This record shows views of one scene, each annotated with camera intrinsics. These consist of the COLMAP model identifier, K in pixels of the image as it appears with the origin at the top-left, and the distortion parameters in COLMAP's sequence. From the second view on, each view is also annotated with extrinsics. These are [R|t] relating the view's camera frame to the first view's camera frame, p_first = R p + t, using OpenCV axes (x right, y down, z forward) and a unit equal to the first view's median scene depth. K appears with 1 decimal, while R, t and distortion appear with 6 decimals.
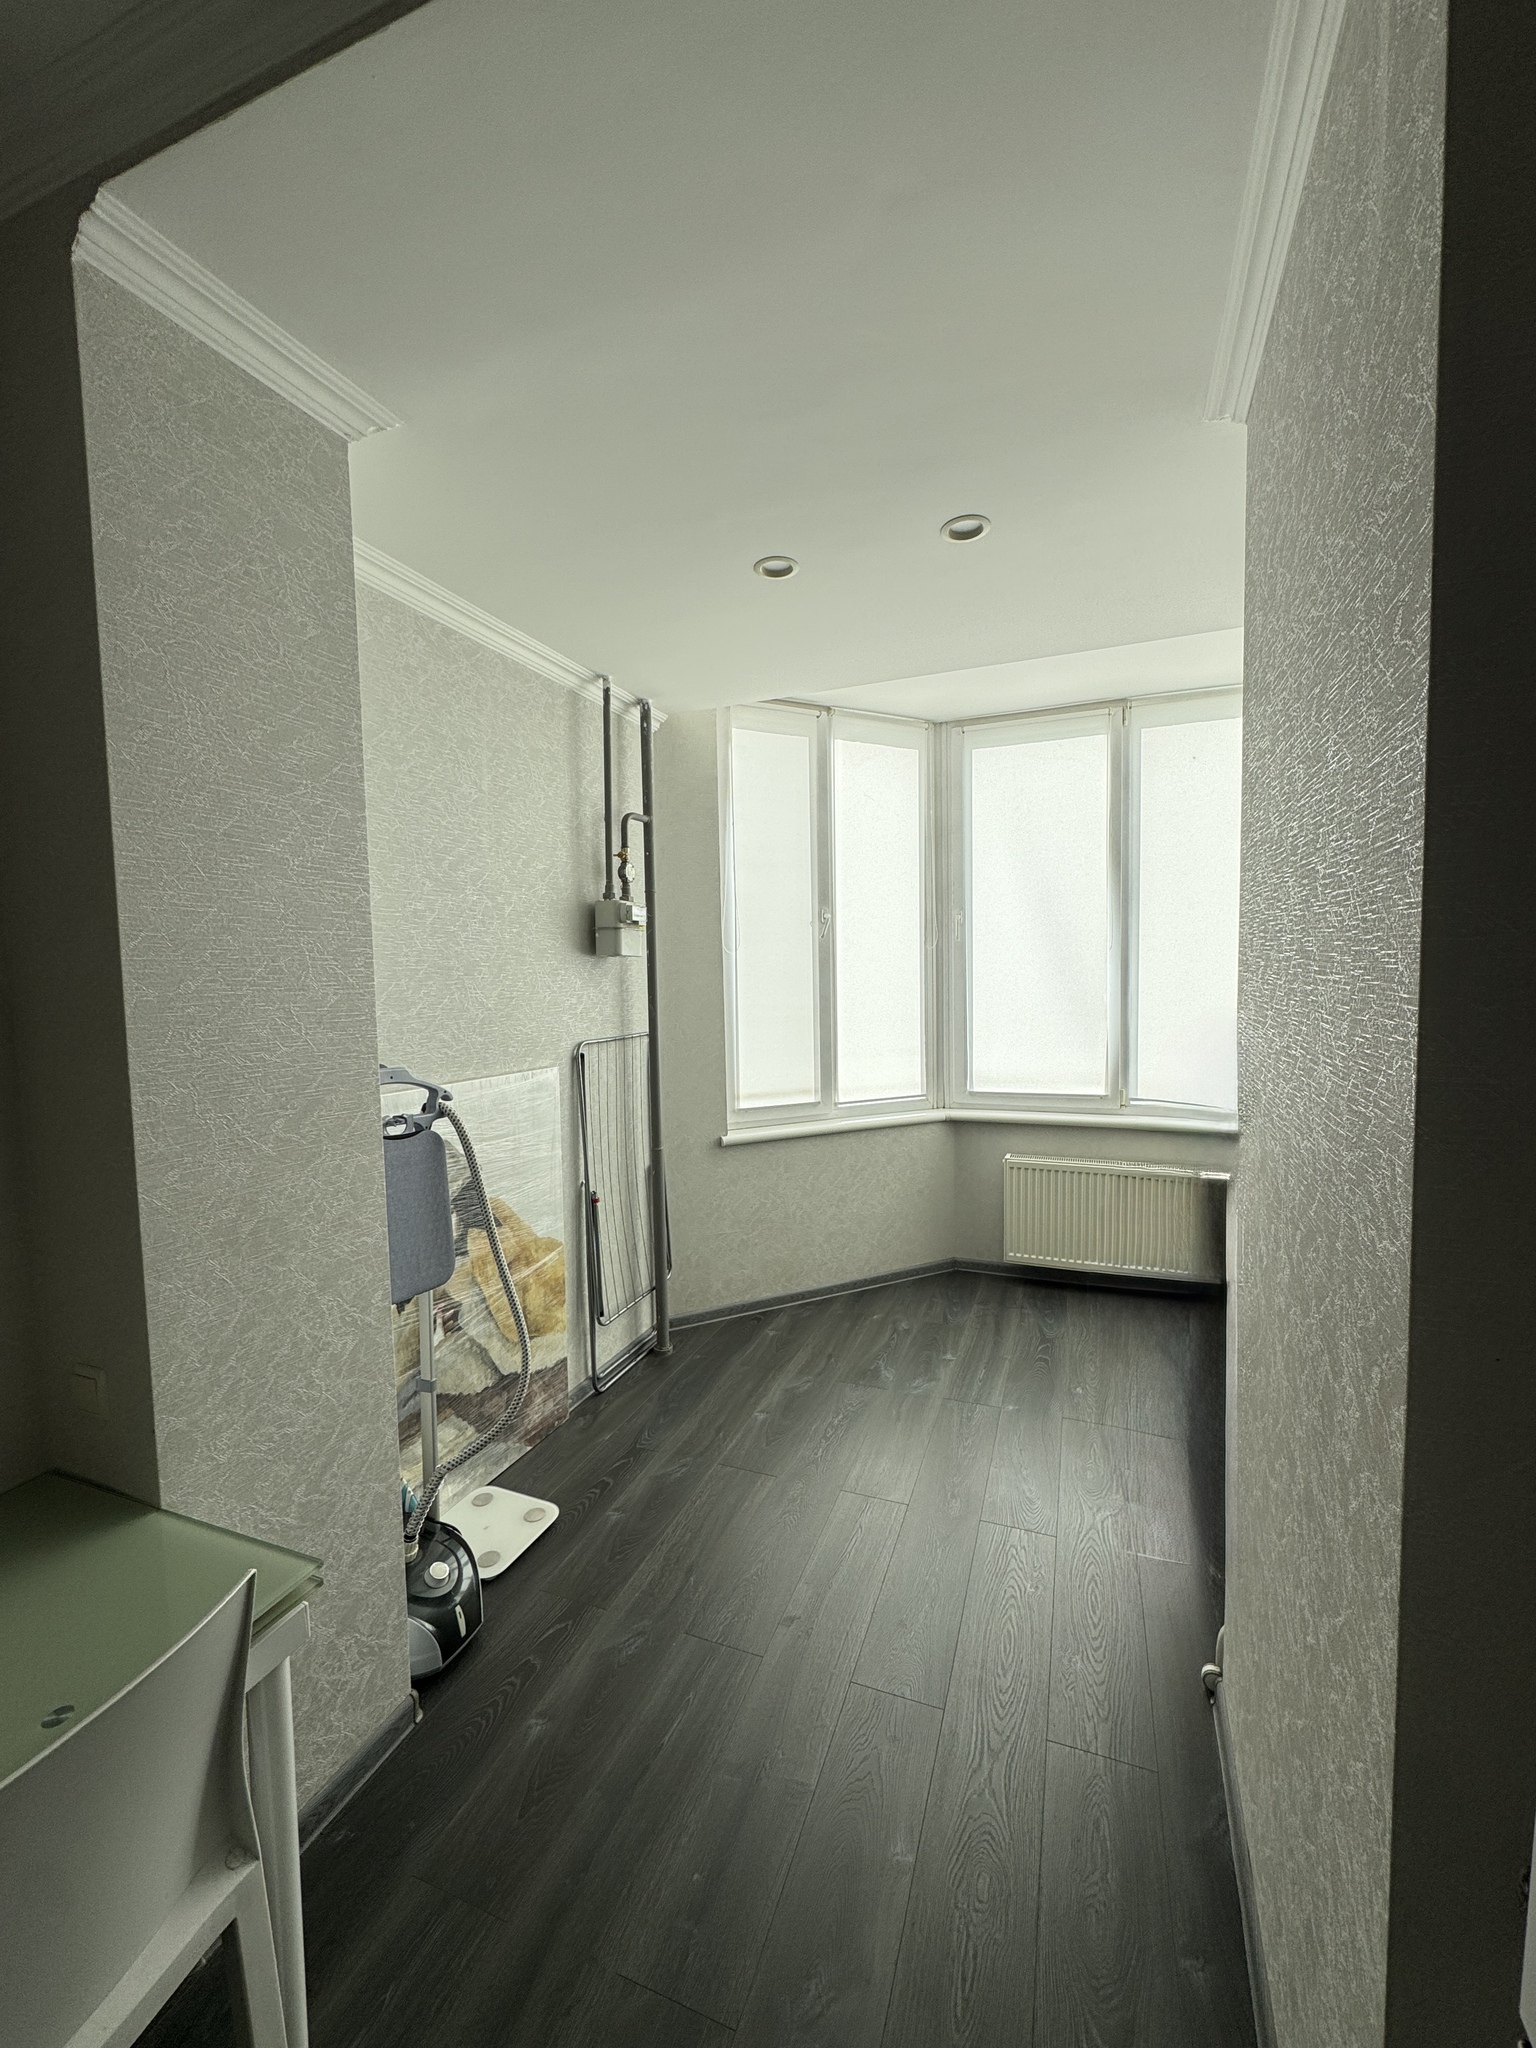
lens RADIAL K [[810.0, 0, 768.0], [0, 810.0, 1024.0], [0, 0, 1]] dist [-0.001774, -0.000232]
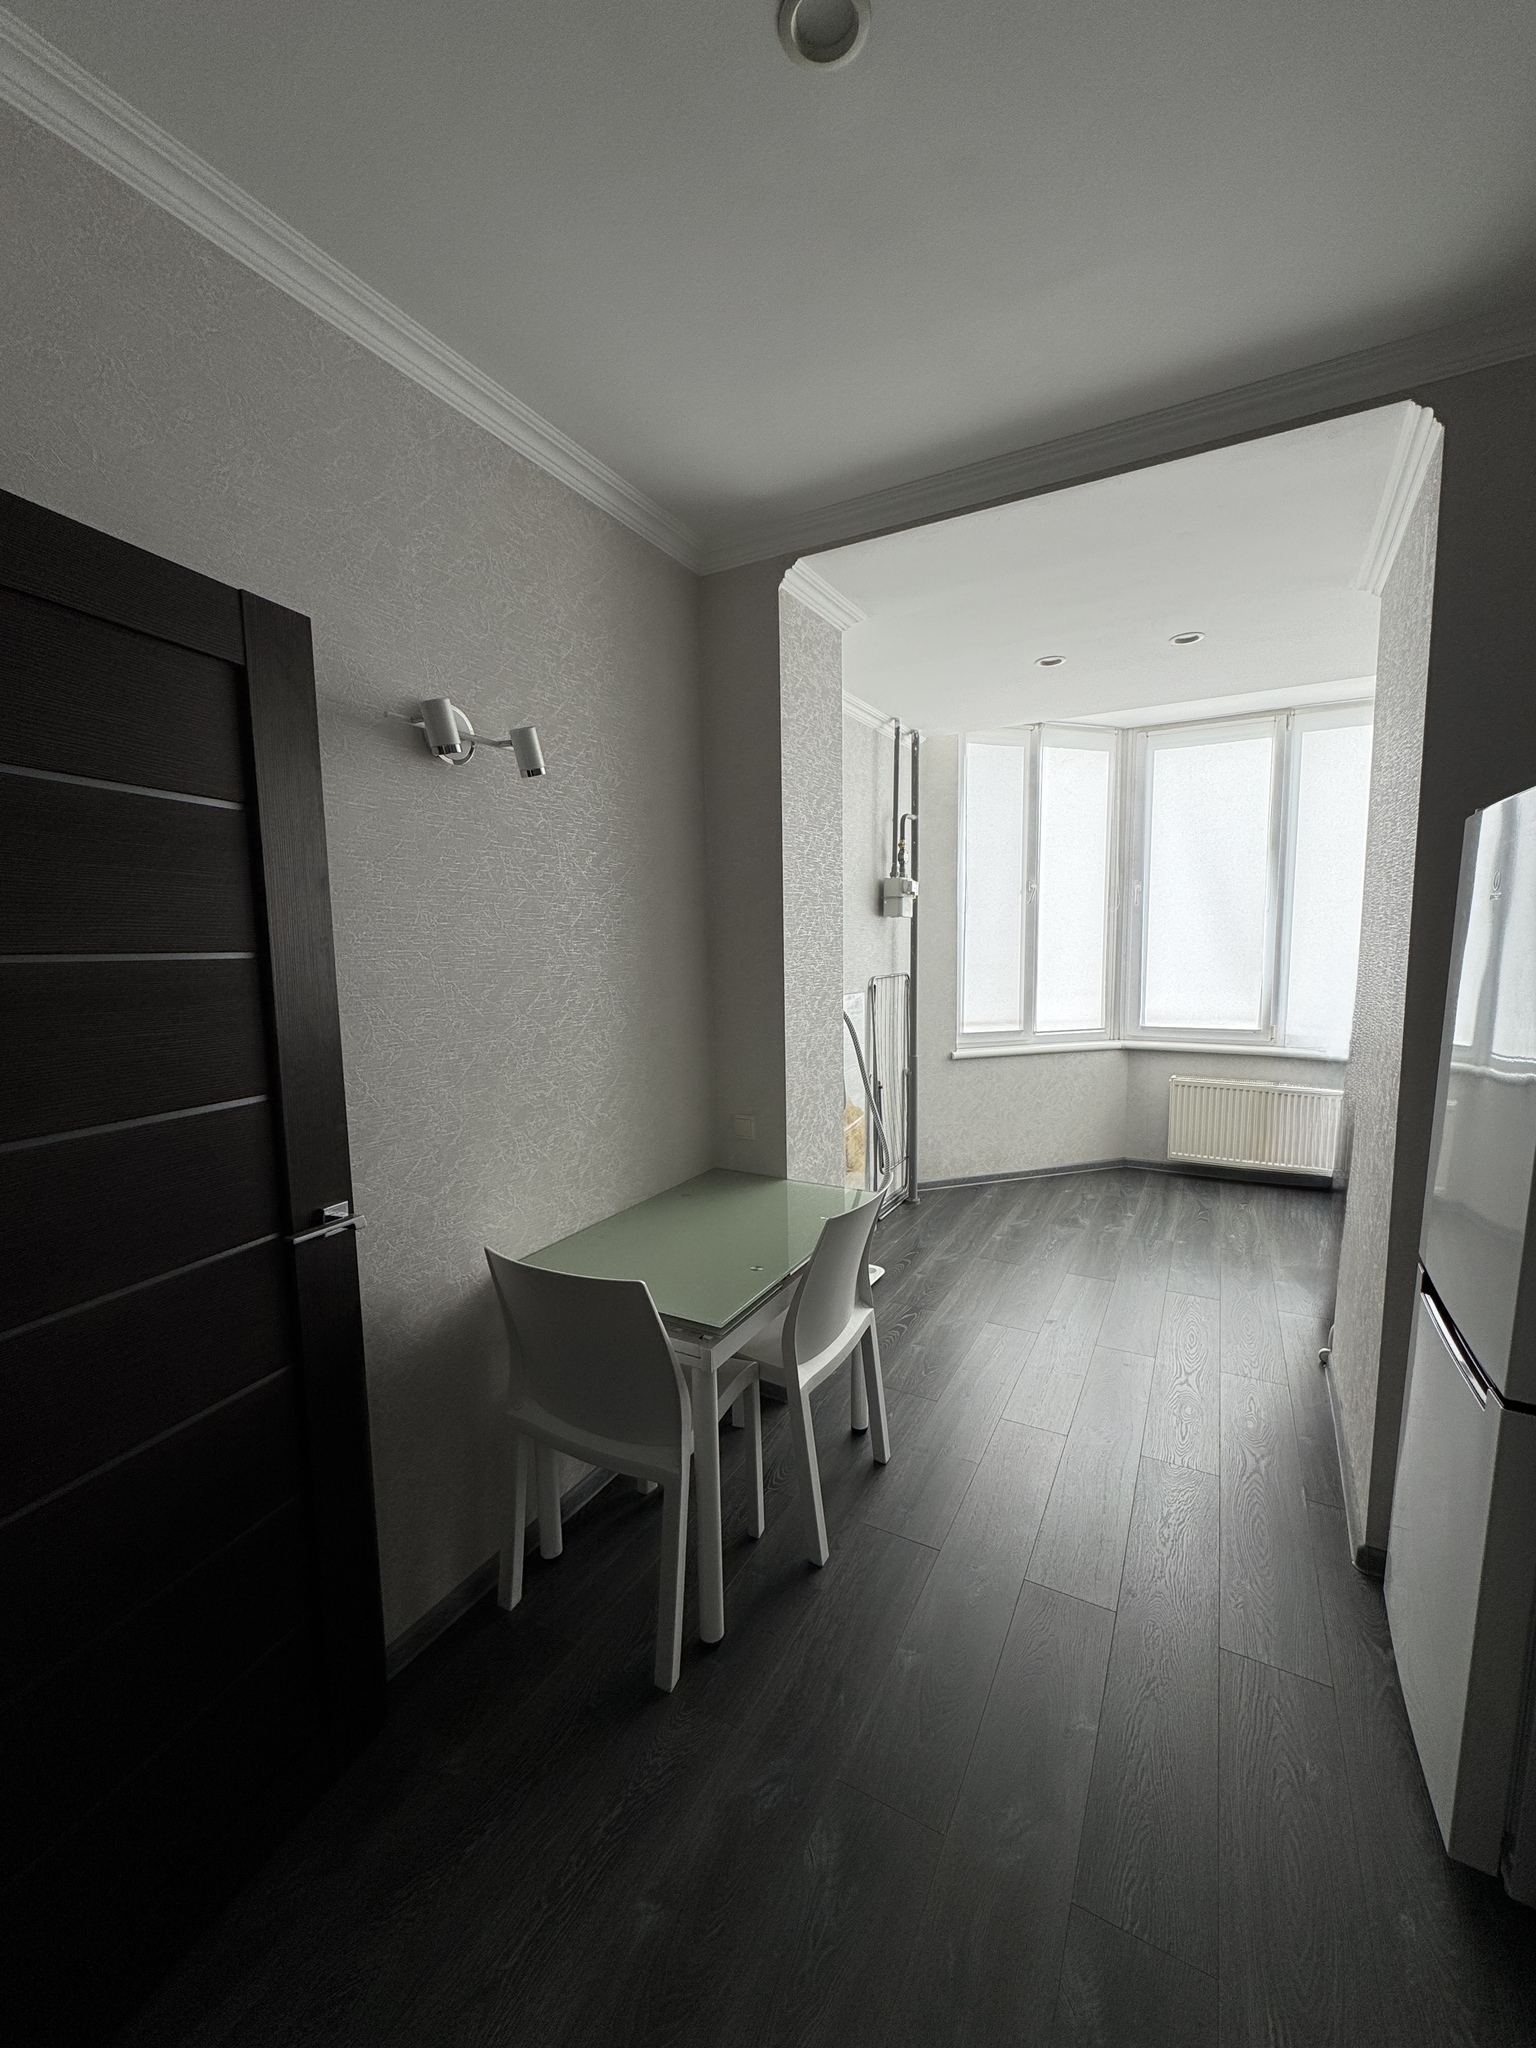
lens RADIAL K [[810.0, 0, 768.0], [0, 810.0, 1024.0], [0, 0, 1]] dist [-0.001774, -0.000232]
pose [[0.990704, 0.019472, -0.134636, -0.179447], [-0.013223, 0.998800, 0.047158, 0.032791], [0.135392, -0.044939, 0.989772, -0.367603]]
